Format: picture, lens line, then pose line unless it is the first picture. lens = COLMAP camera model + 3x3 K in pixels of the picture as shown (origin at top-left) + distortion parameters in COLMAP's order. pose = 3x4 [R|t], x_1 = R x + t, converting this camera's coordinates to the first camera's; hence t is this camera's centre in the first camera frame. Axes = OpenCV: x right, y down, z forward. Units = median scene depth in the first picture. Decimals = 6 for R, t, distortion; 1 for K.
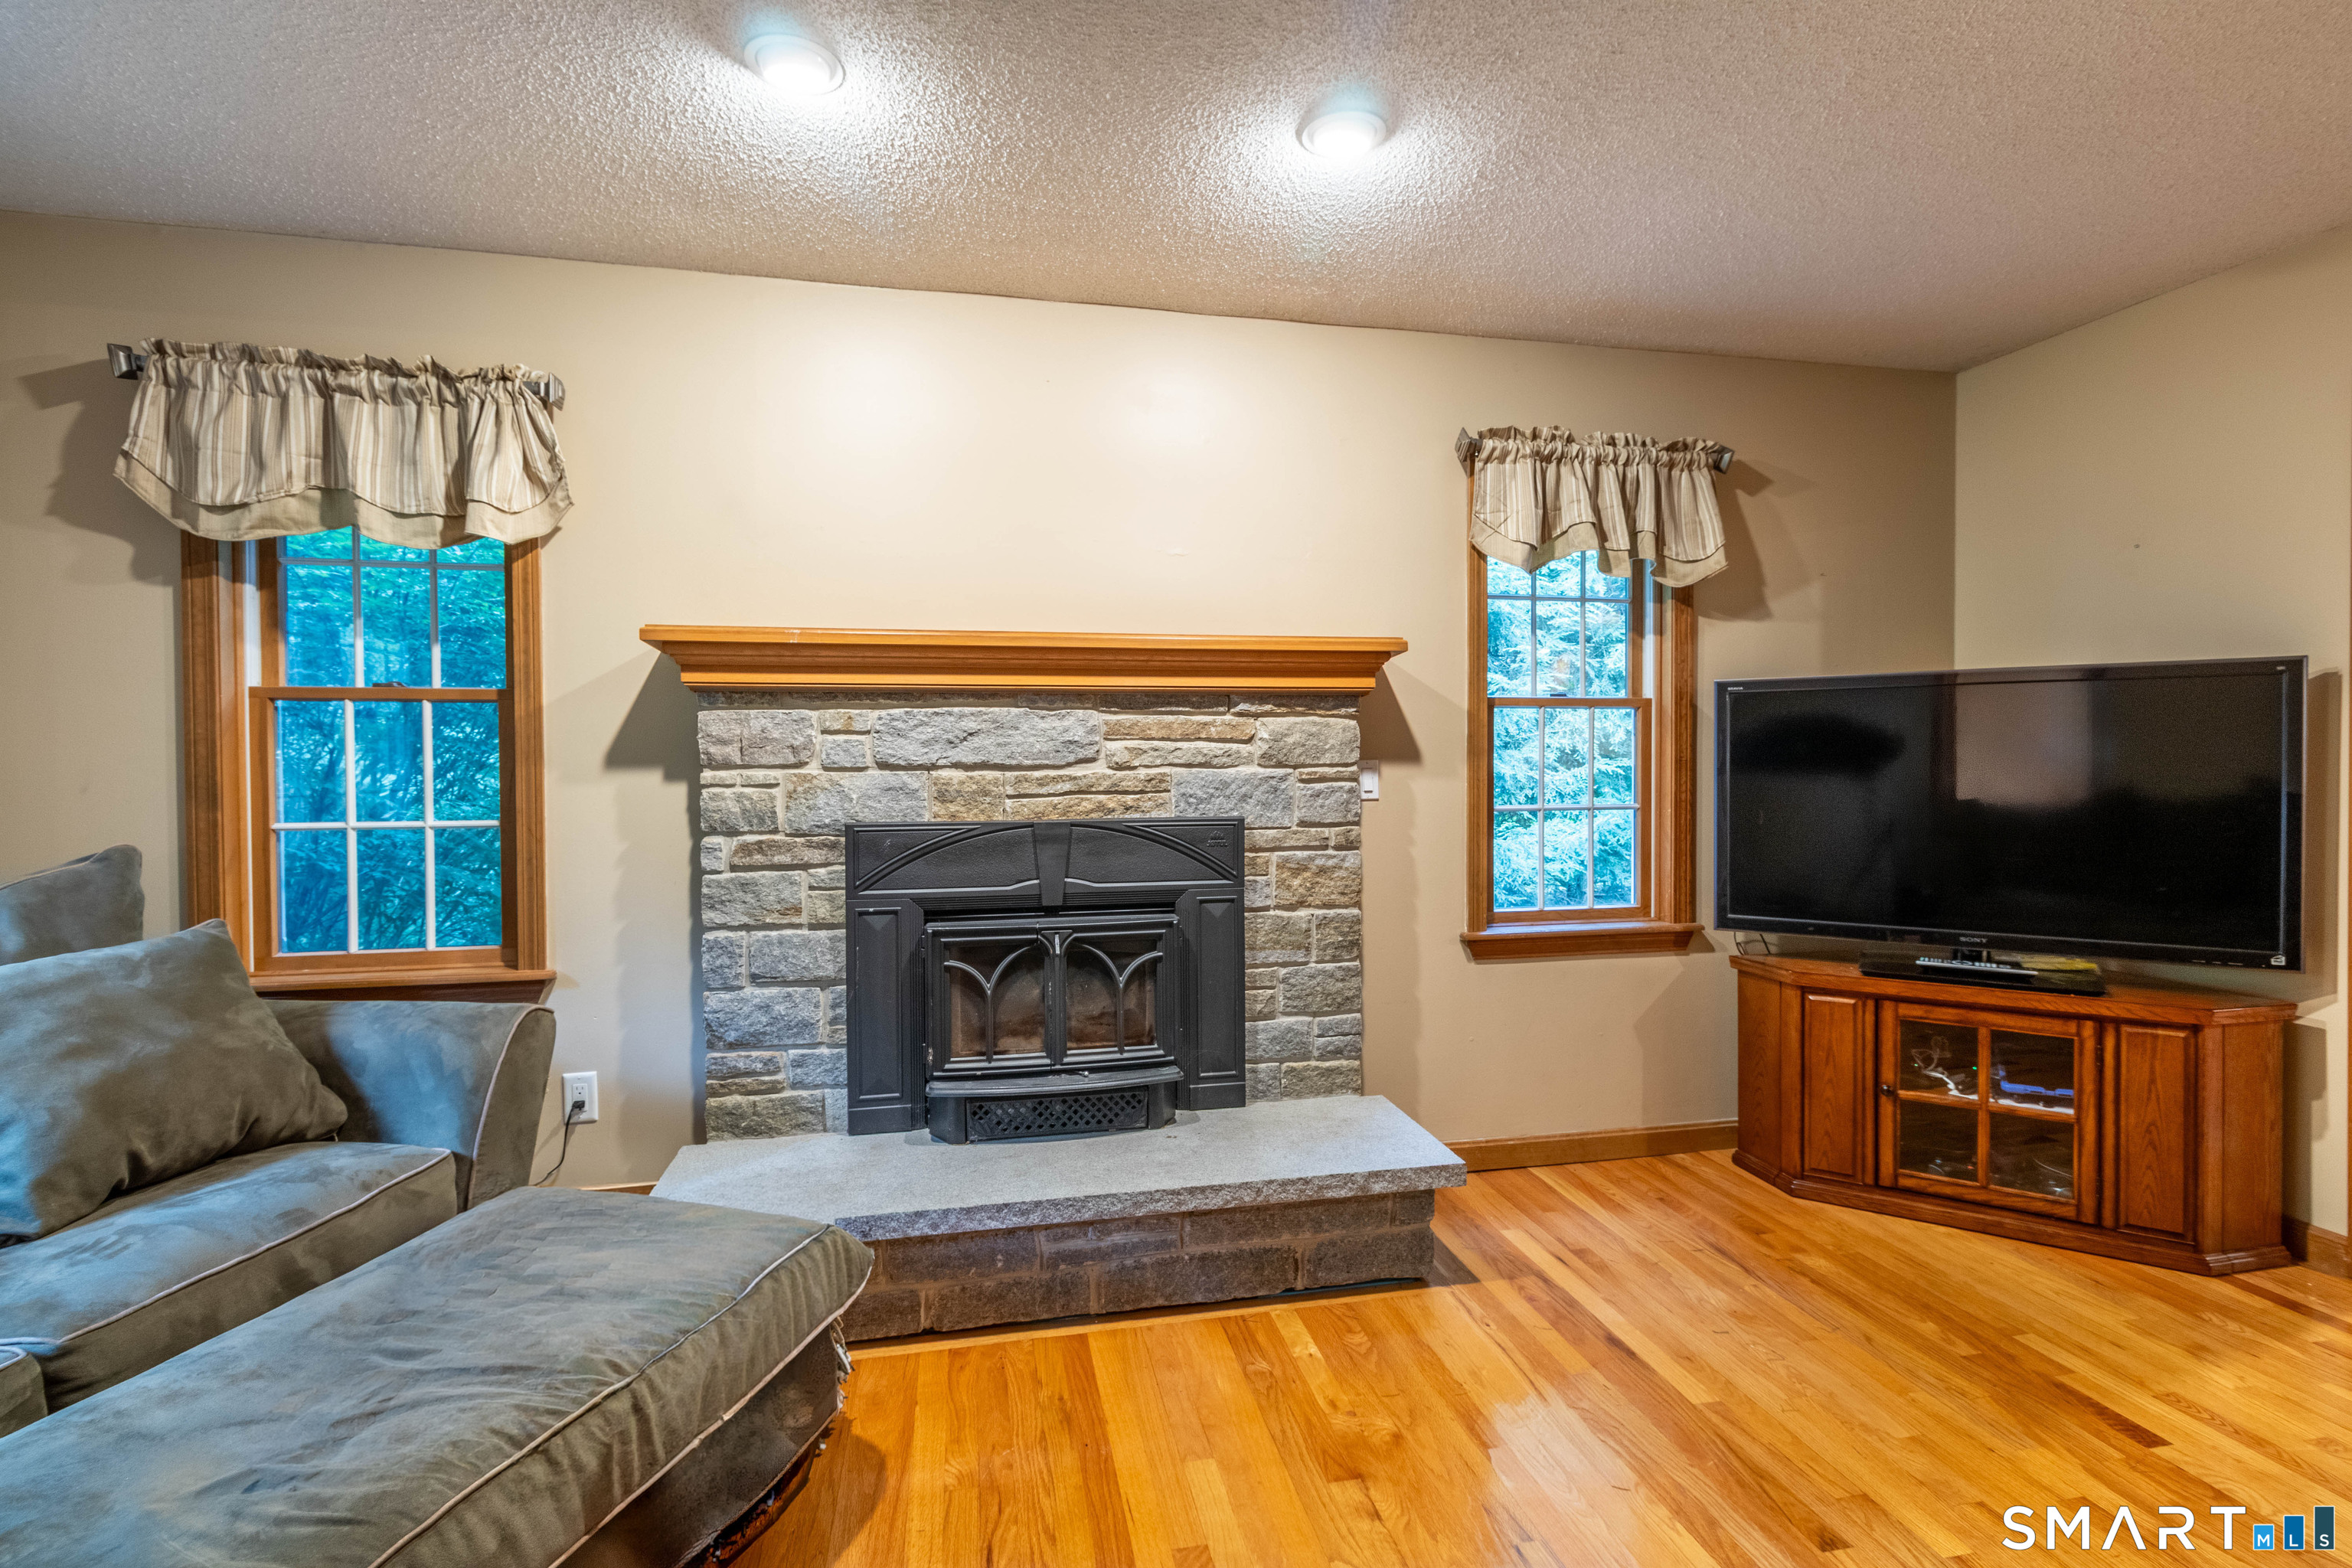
lens RADIAL K [[1106.1, 0, 1190.8], [0, 1106.1, 771.3], [0, 0, 1]] dist [0.012380, 0.000158]
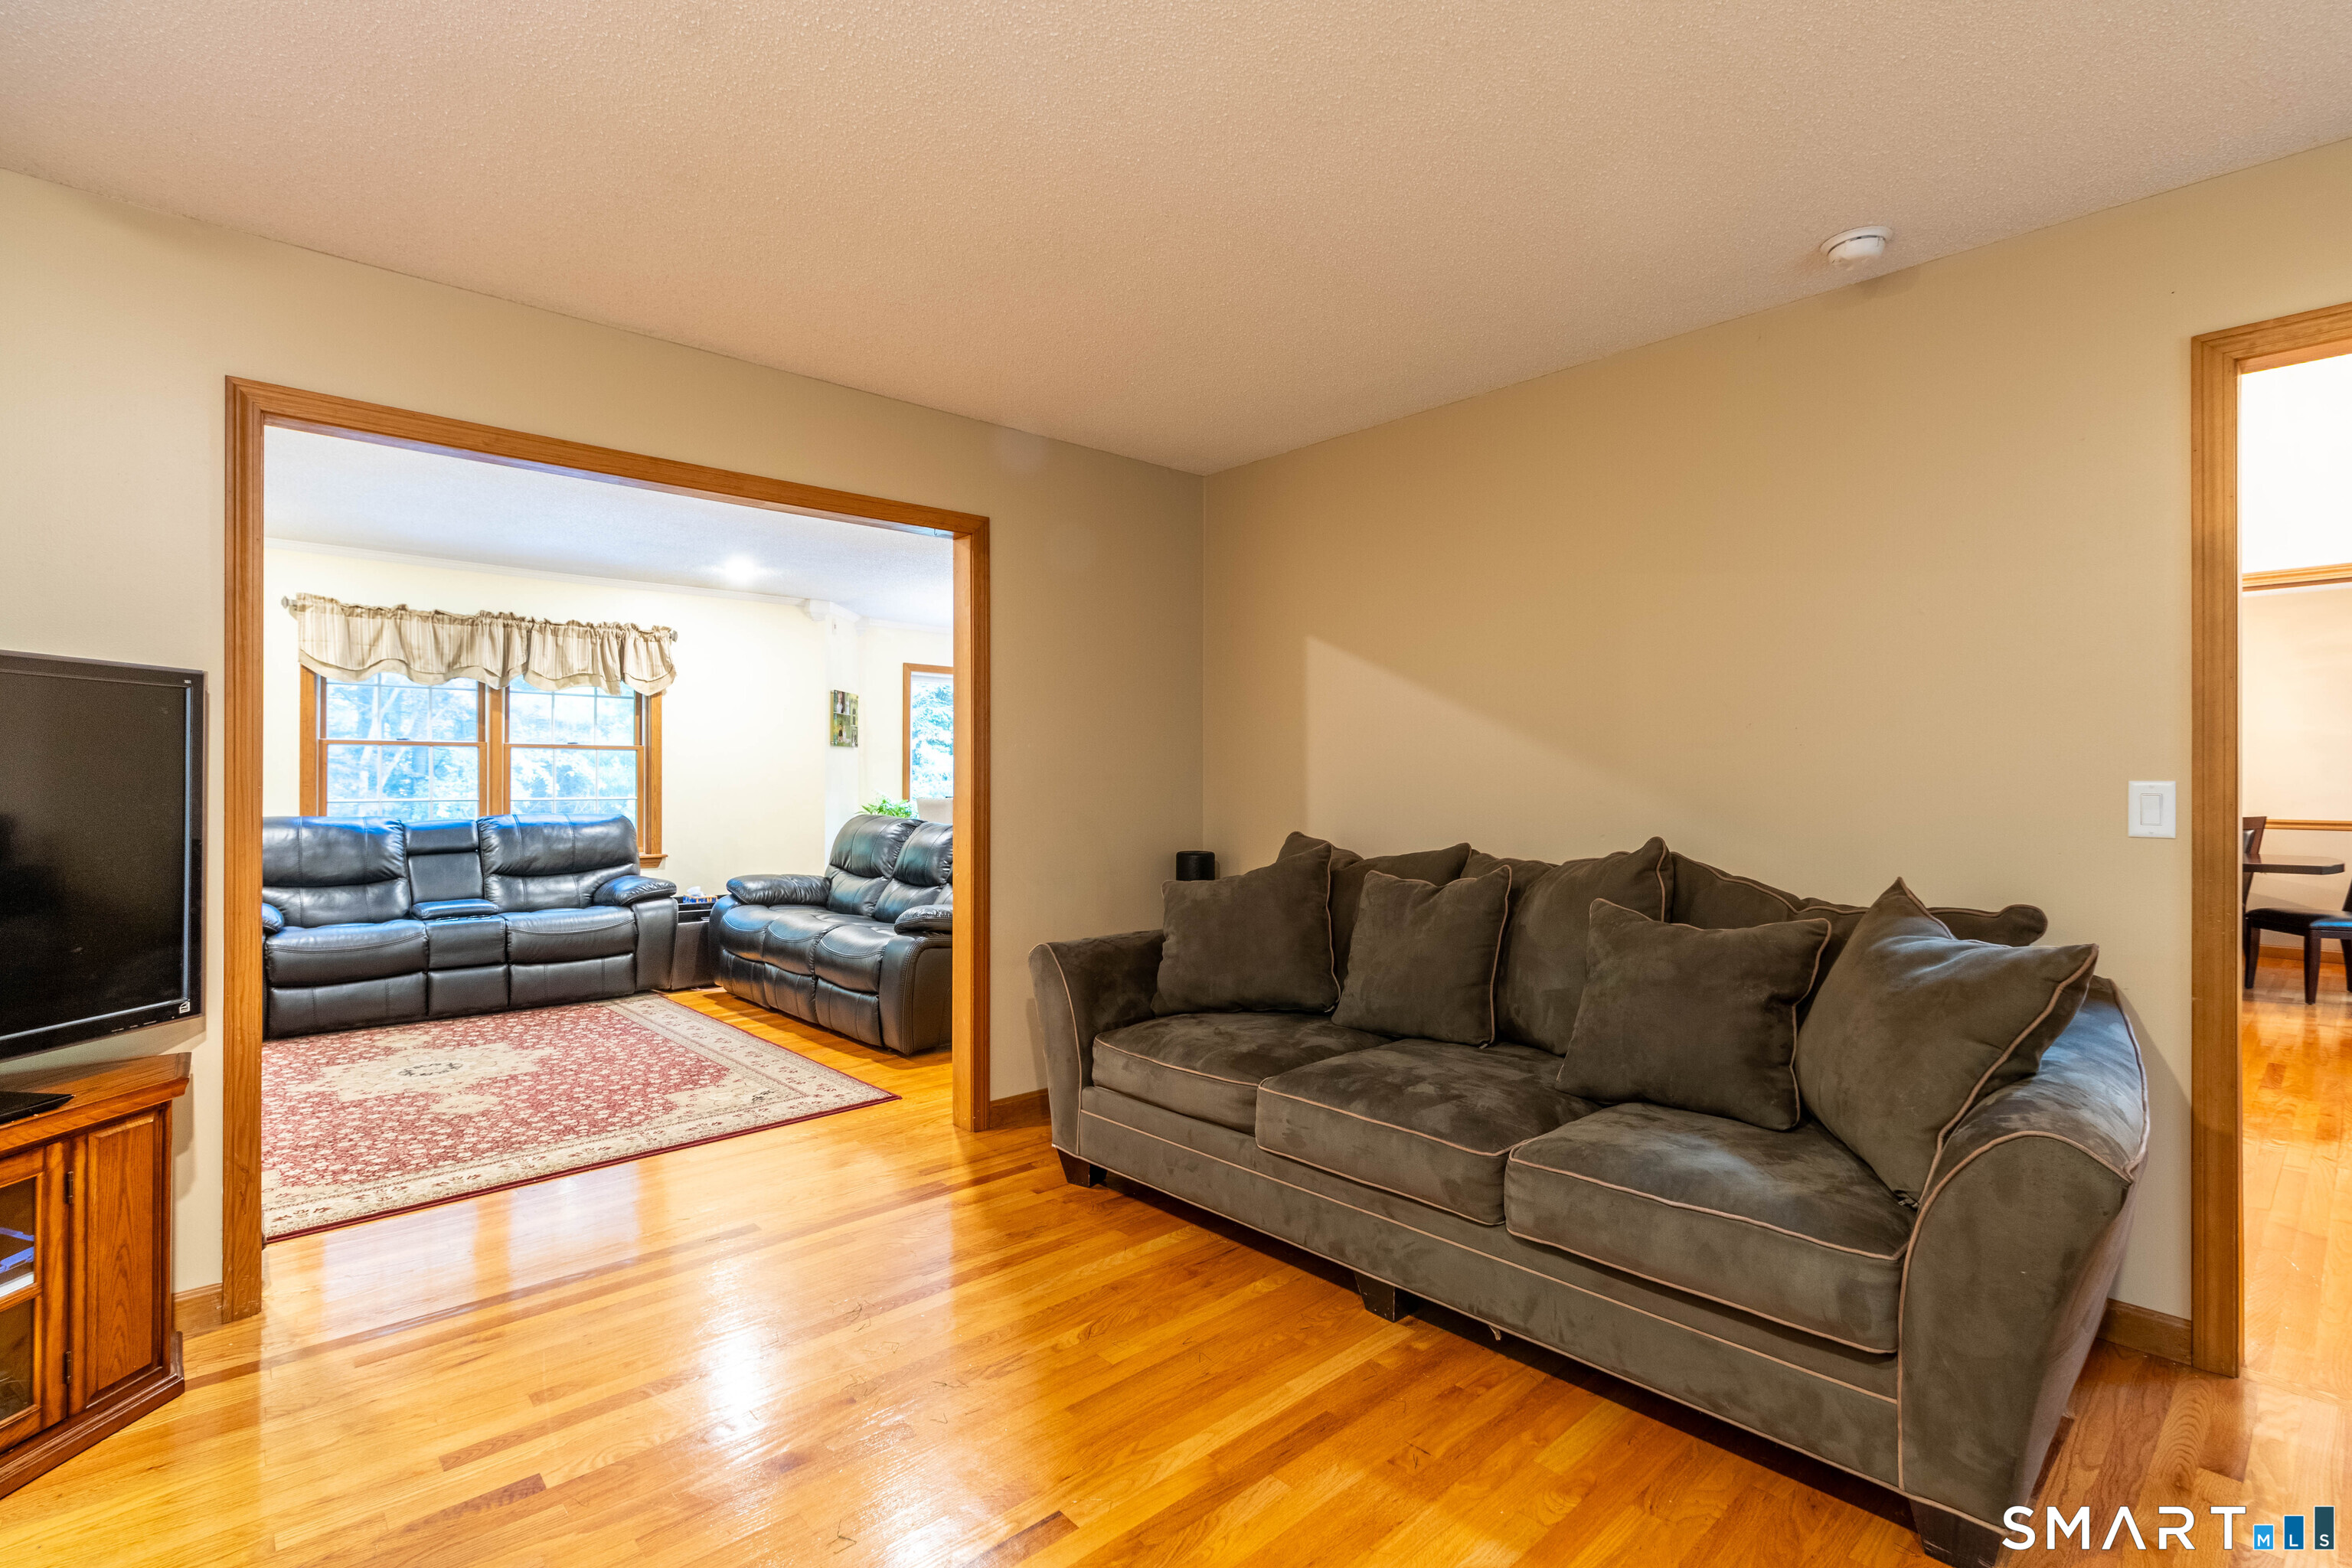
lens RADIAL K [[1103.9, 0, 1176.0], [0, 1103.9, 784.0], [0, 0, 1]] dist [0.000986, -0.000076]
pose [[-0.516442, -0.001704, 0.856321, -0.186973], [0.009118, 0.999930, 0.007489, -0.008196], [-0.856274, 0.011675, -0.516390, 0.763867]]
